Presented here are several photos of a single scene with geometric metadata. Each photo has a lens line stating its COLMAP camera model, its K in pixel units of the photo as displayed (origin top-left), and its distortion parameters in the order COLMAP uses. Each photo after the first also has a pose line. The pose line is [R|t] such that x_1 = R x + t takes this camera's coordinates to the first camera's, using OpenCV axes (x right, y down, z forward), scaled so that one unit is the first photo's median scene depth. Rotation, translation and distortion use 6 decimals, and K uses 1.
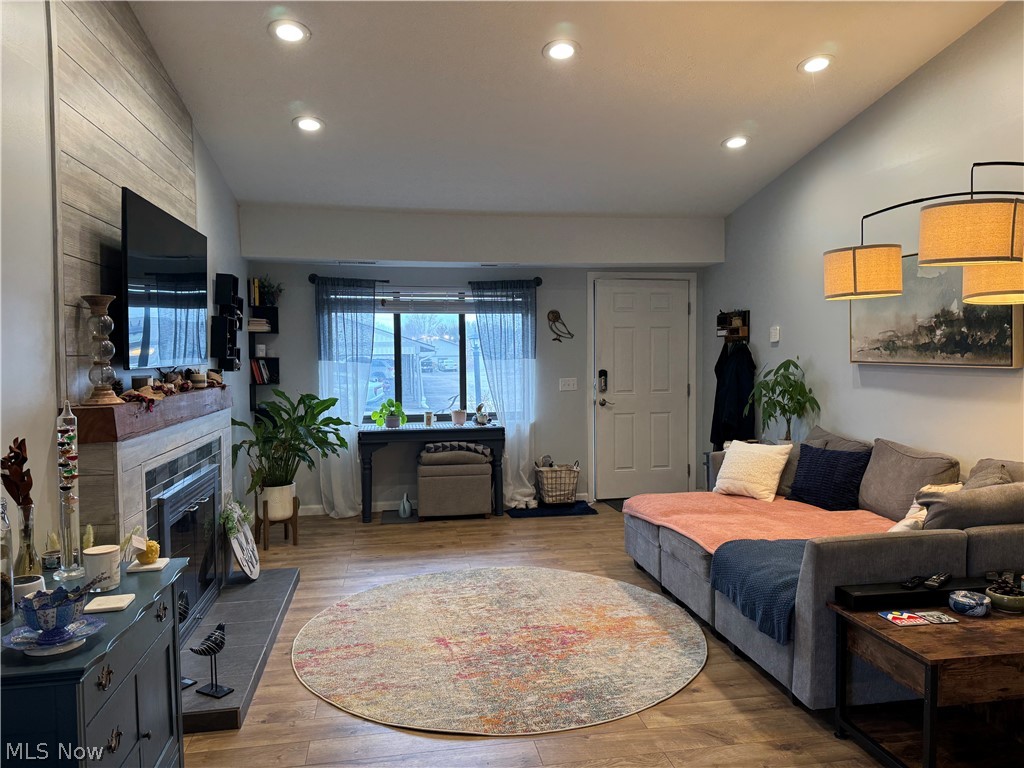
lens RADIAL K [[712.5, 0, 517.8], [0, 712.5, 378.4], [0, 0, 1]] dist [0.068006, -0.083491]
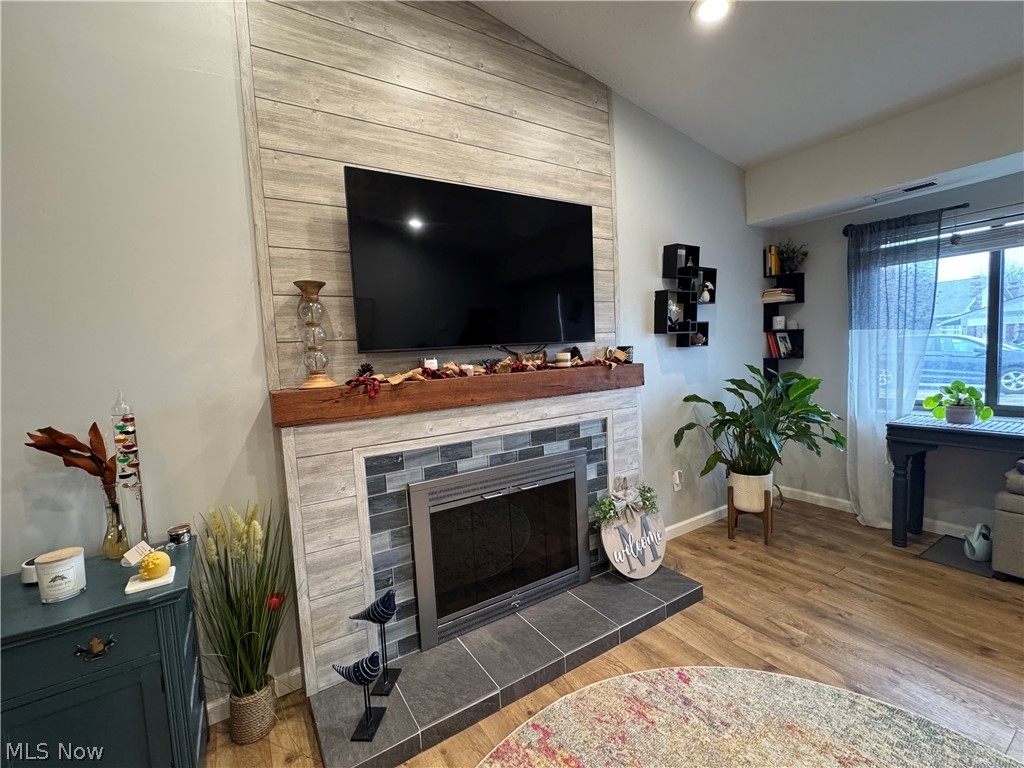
lens RADIAL K [[445.8, 0, 509.8], [0, 445.8, 383.2], [0, 0, 1]] dist [0.003365, -0.002735]
pose [[0.375011, 0.058996, -0.925141, 0.081688], [0.014641, 0.997471, 0.069544, -0.008112], [0.926905, -0.039625, 0.373199, 0.673886]]
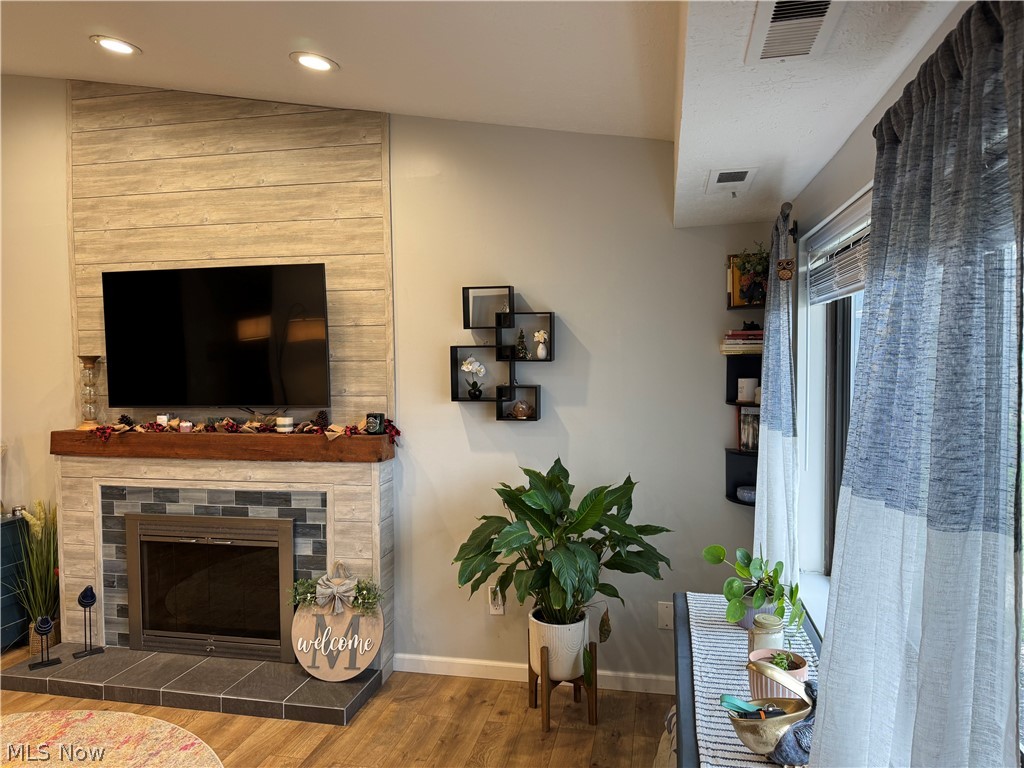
lens RADIAL K [[712.5, 0, 515.1], [0, 712.5, 384.5], [0, 0, 1]] dist [0.068006, -0.083491]
pose [[-0.378189, 0.047758, -0.924496, 0.292522], [-0.019049, 0.998055, 0.059351, -0.105073], [0.925532, 0.040057, -0.376544, 1.546433]]
